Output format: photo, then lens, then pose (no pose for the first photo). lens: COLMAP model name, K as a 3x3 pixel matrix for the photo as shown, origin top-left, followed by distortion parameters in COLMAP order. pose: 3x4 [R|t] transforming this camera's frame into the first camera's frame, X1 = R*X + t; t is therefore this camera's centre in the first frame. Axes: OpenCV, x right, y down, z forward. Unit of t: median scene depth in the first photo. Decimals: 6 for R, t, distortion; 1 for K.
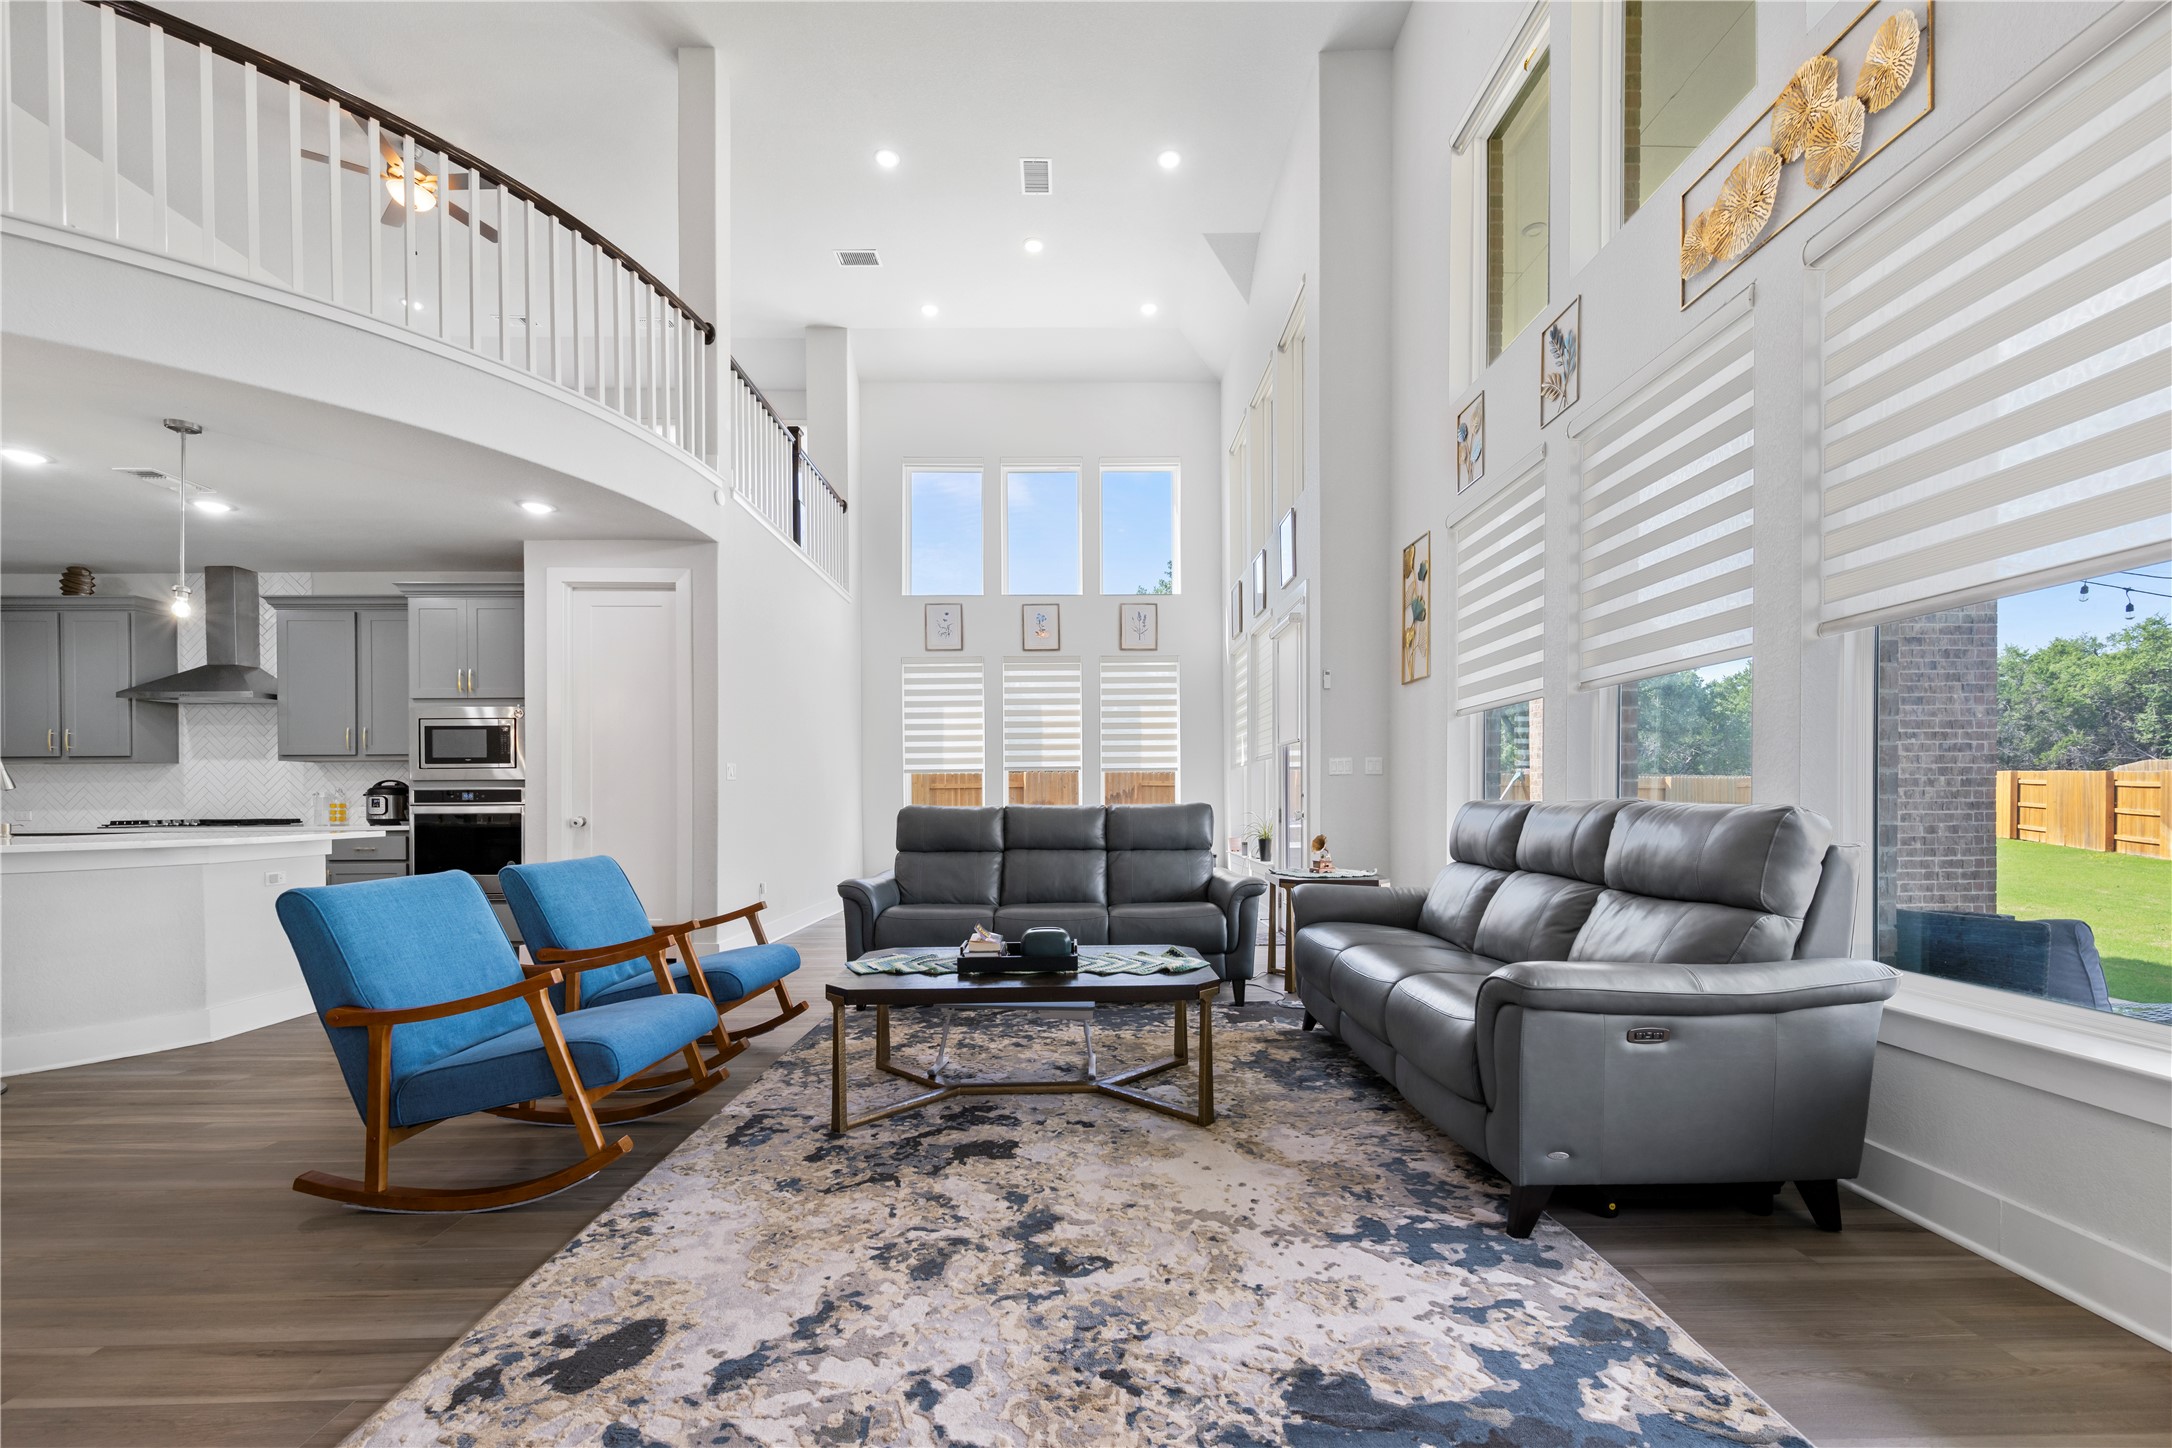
lens RADIAL K [[905.0, 0, 1091.4], [0, 905.0, 810.9], [0, 0, 1]] dist [0.000634, -0.000065]
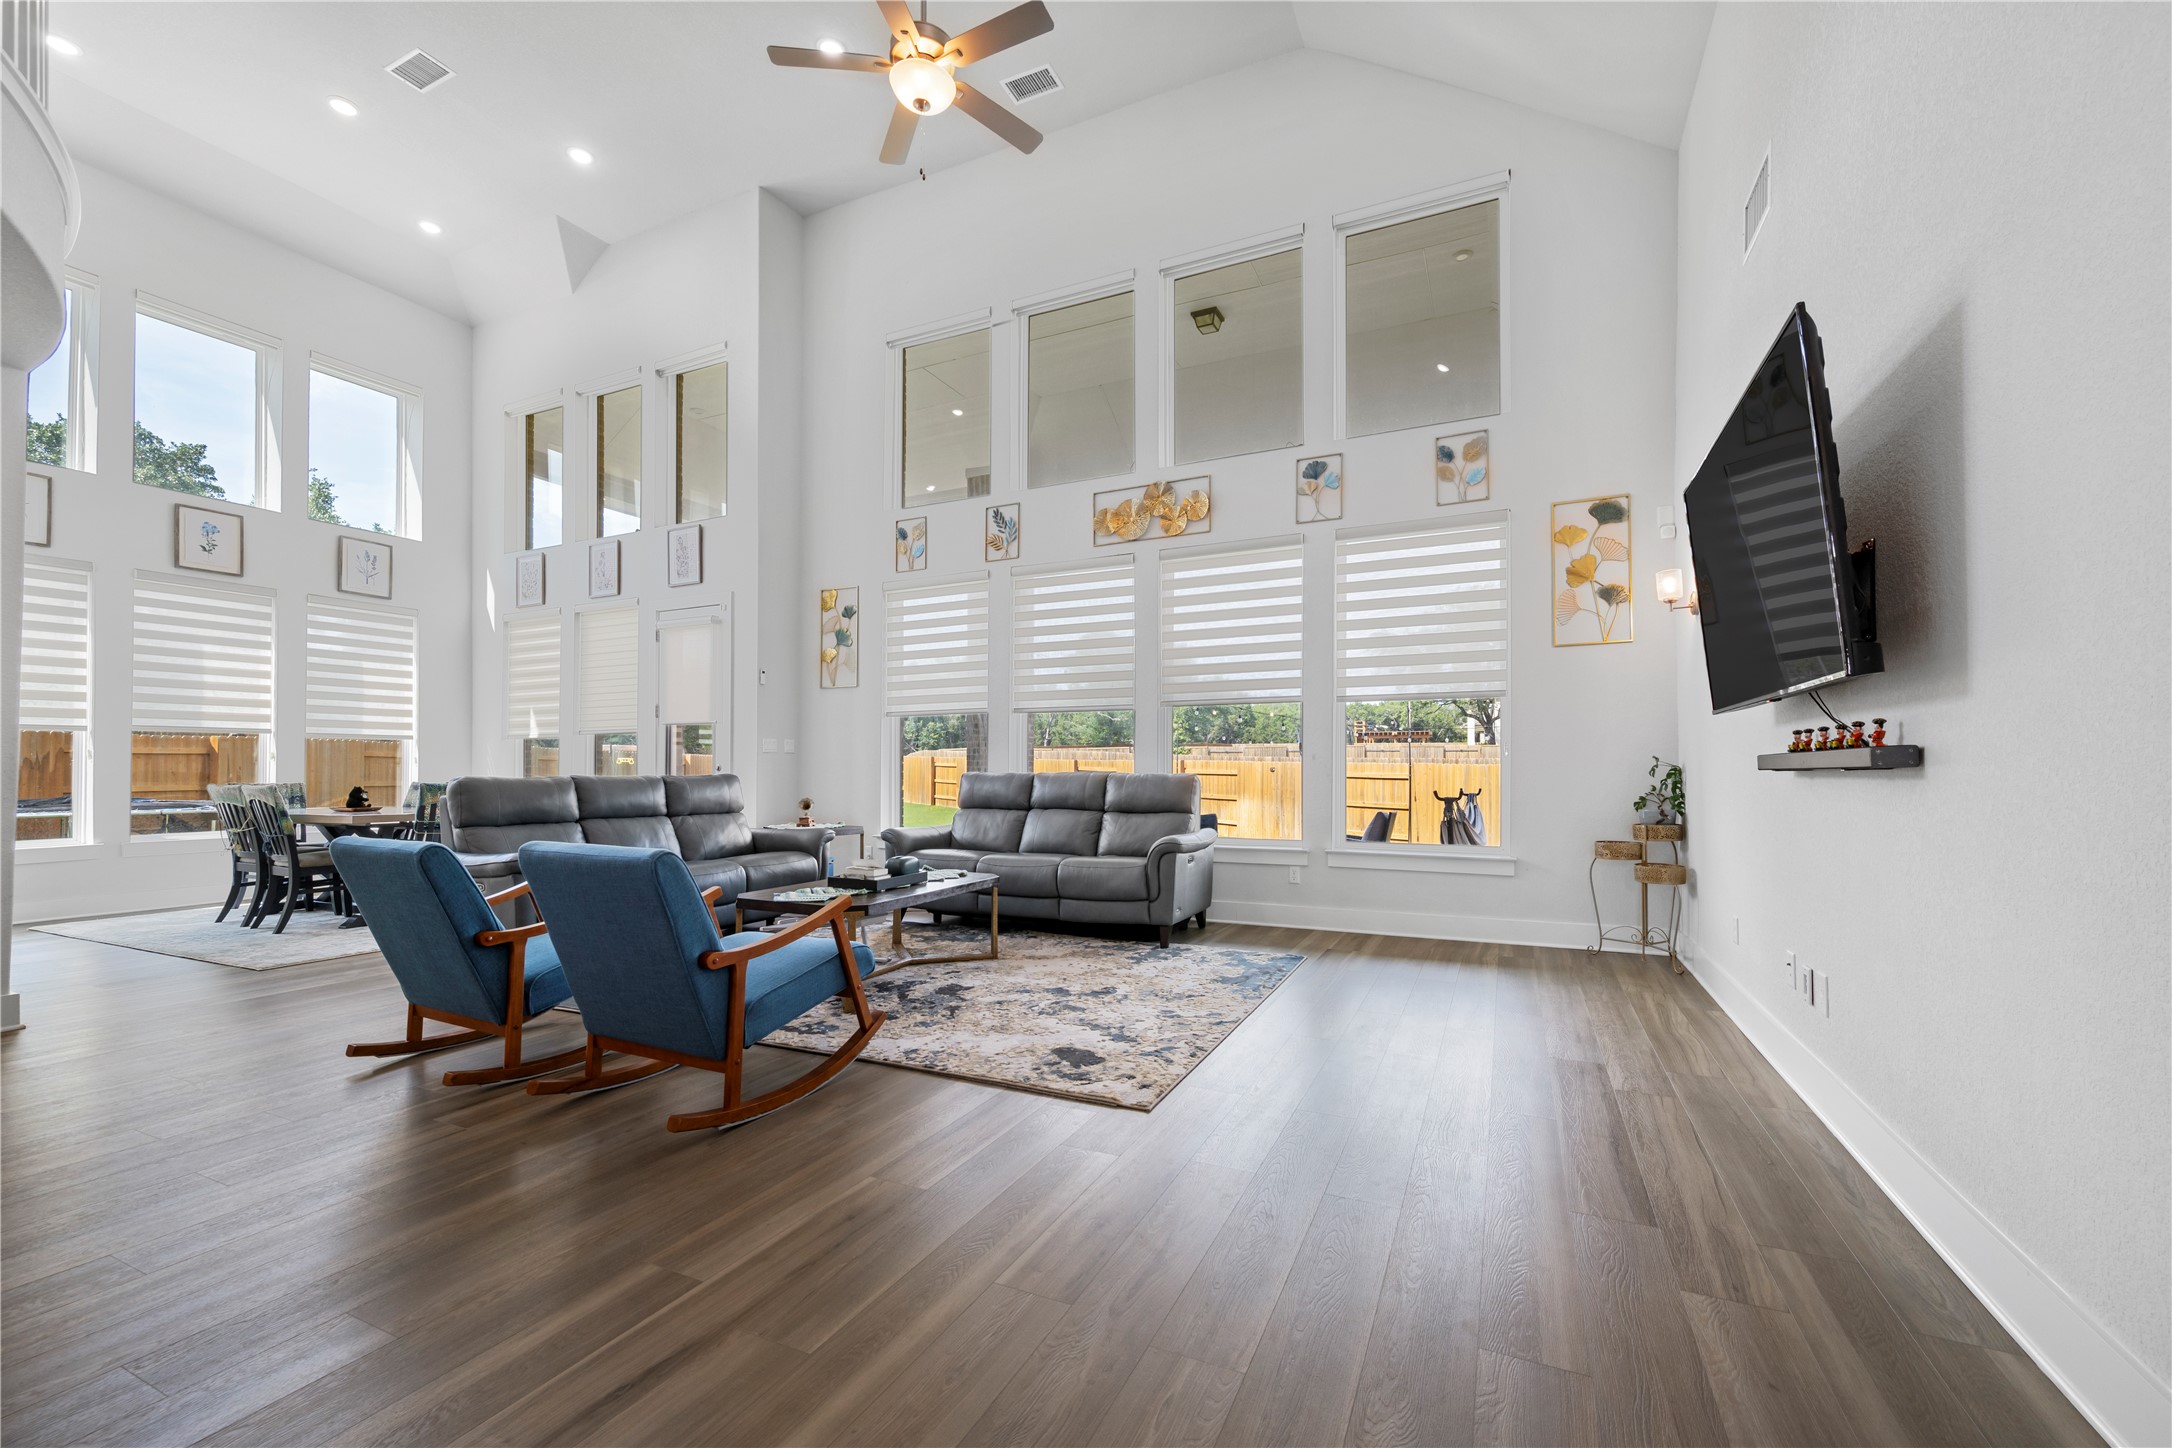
lens RADIAL K [[879.0, 0, 1106.0], [0, 879.0, 758.3], [0, 0, 1]] dist [-0.002406, -0.000102]
pose [[0.436305, 0.017201, 0.899635, -0.747538], [0.011599, 0.999627, -0.024738, 0.005760], [-0.899724, 0.021228, 0.435942, 0.041957]]
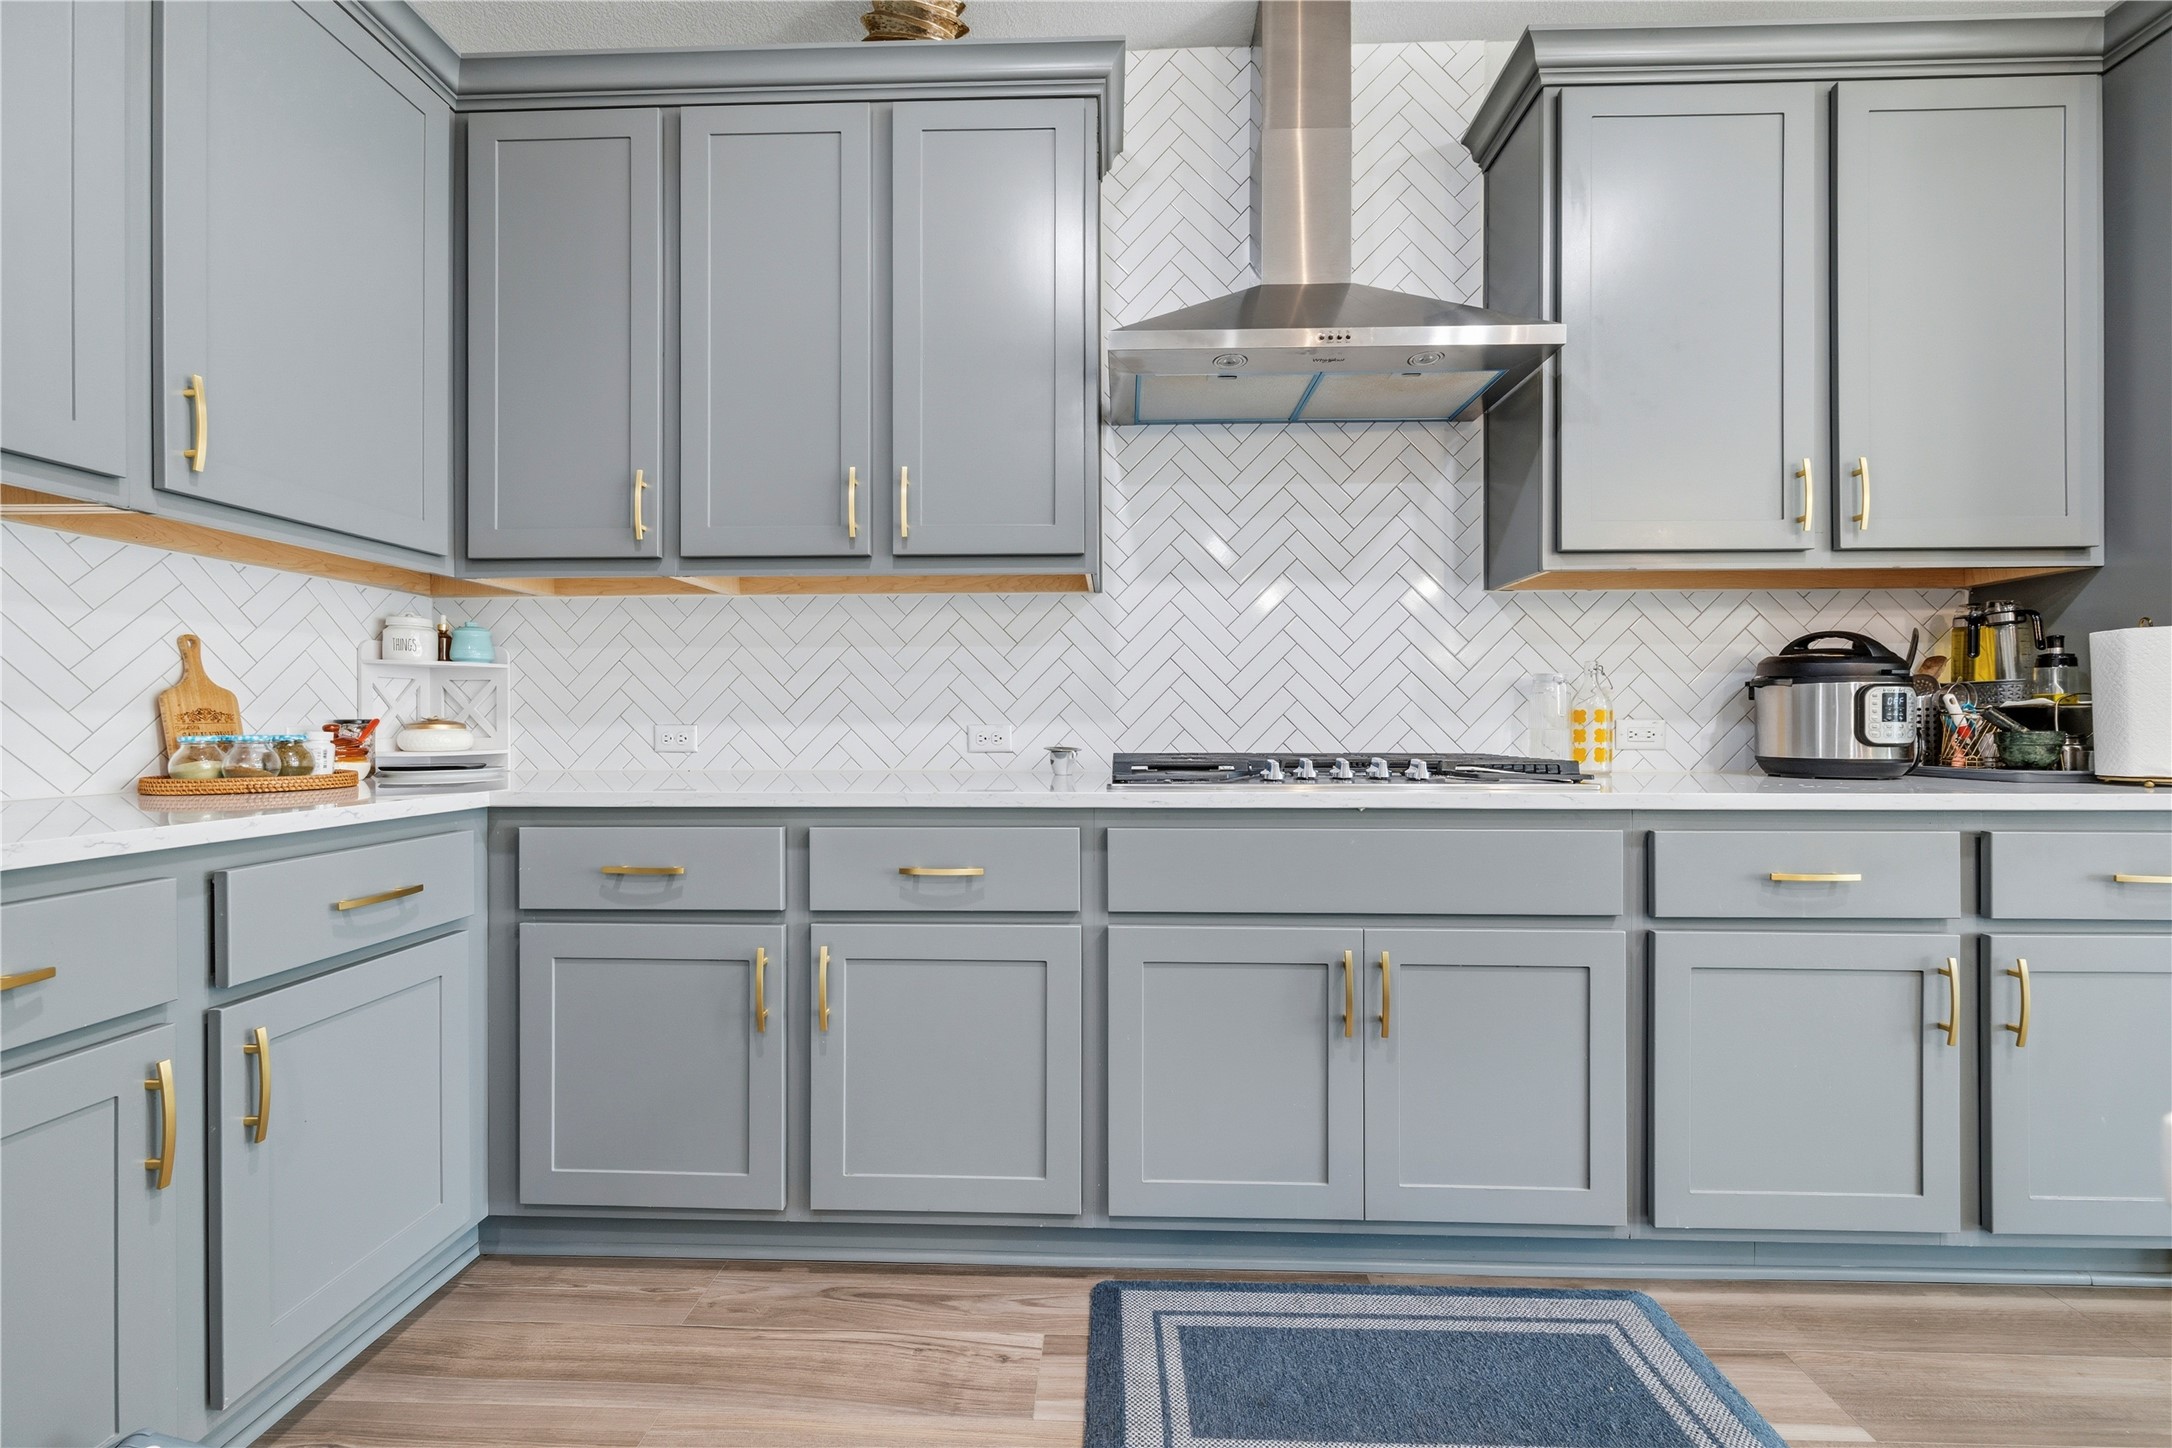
lens RADIAL K [[857.4, 0, 1090.2], [0, 857.4, 717.9], [0, 0, 1]] dist [-0.002112, 0.000138]
pose [[0.998603, 0.005833, -0.052510, -1.287057], [-0.006695, 0.999845, -0.016262, 0.002353], [0.052408, 0.016590, 0.998488, 0.863672]]
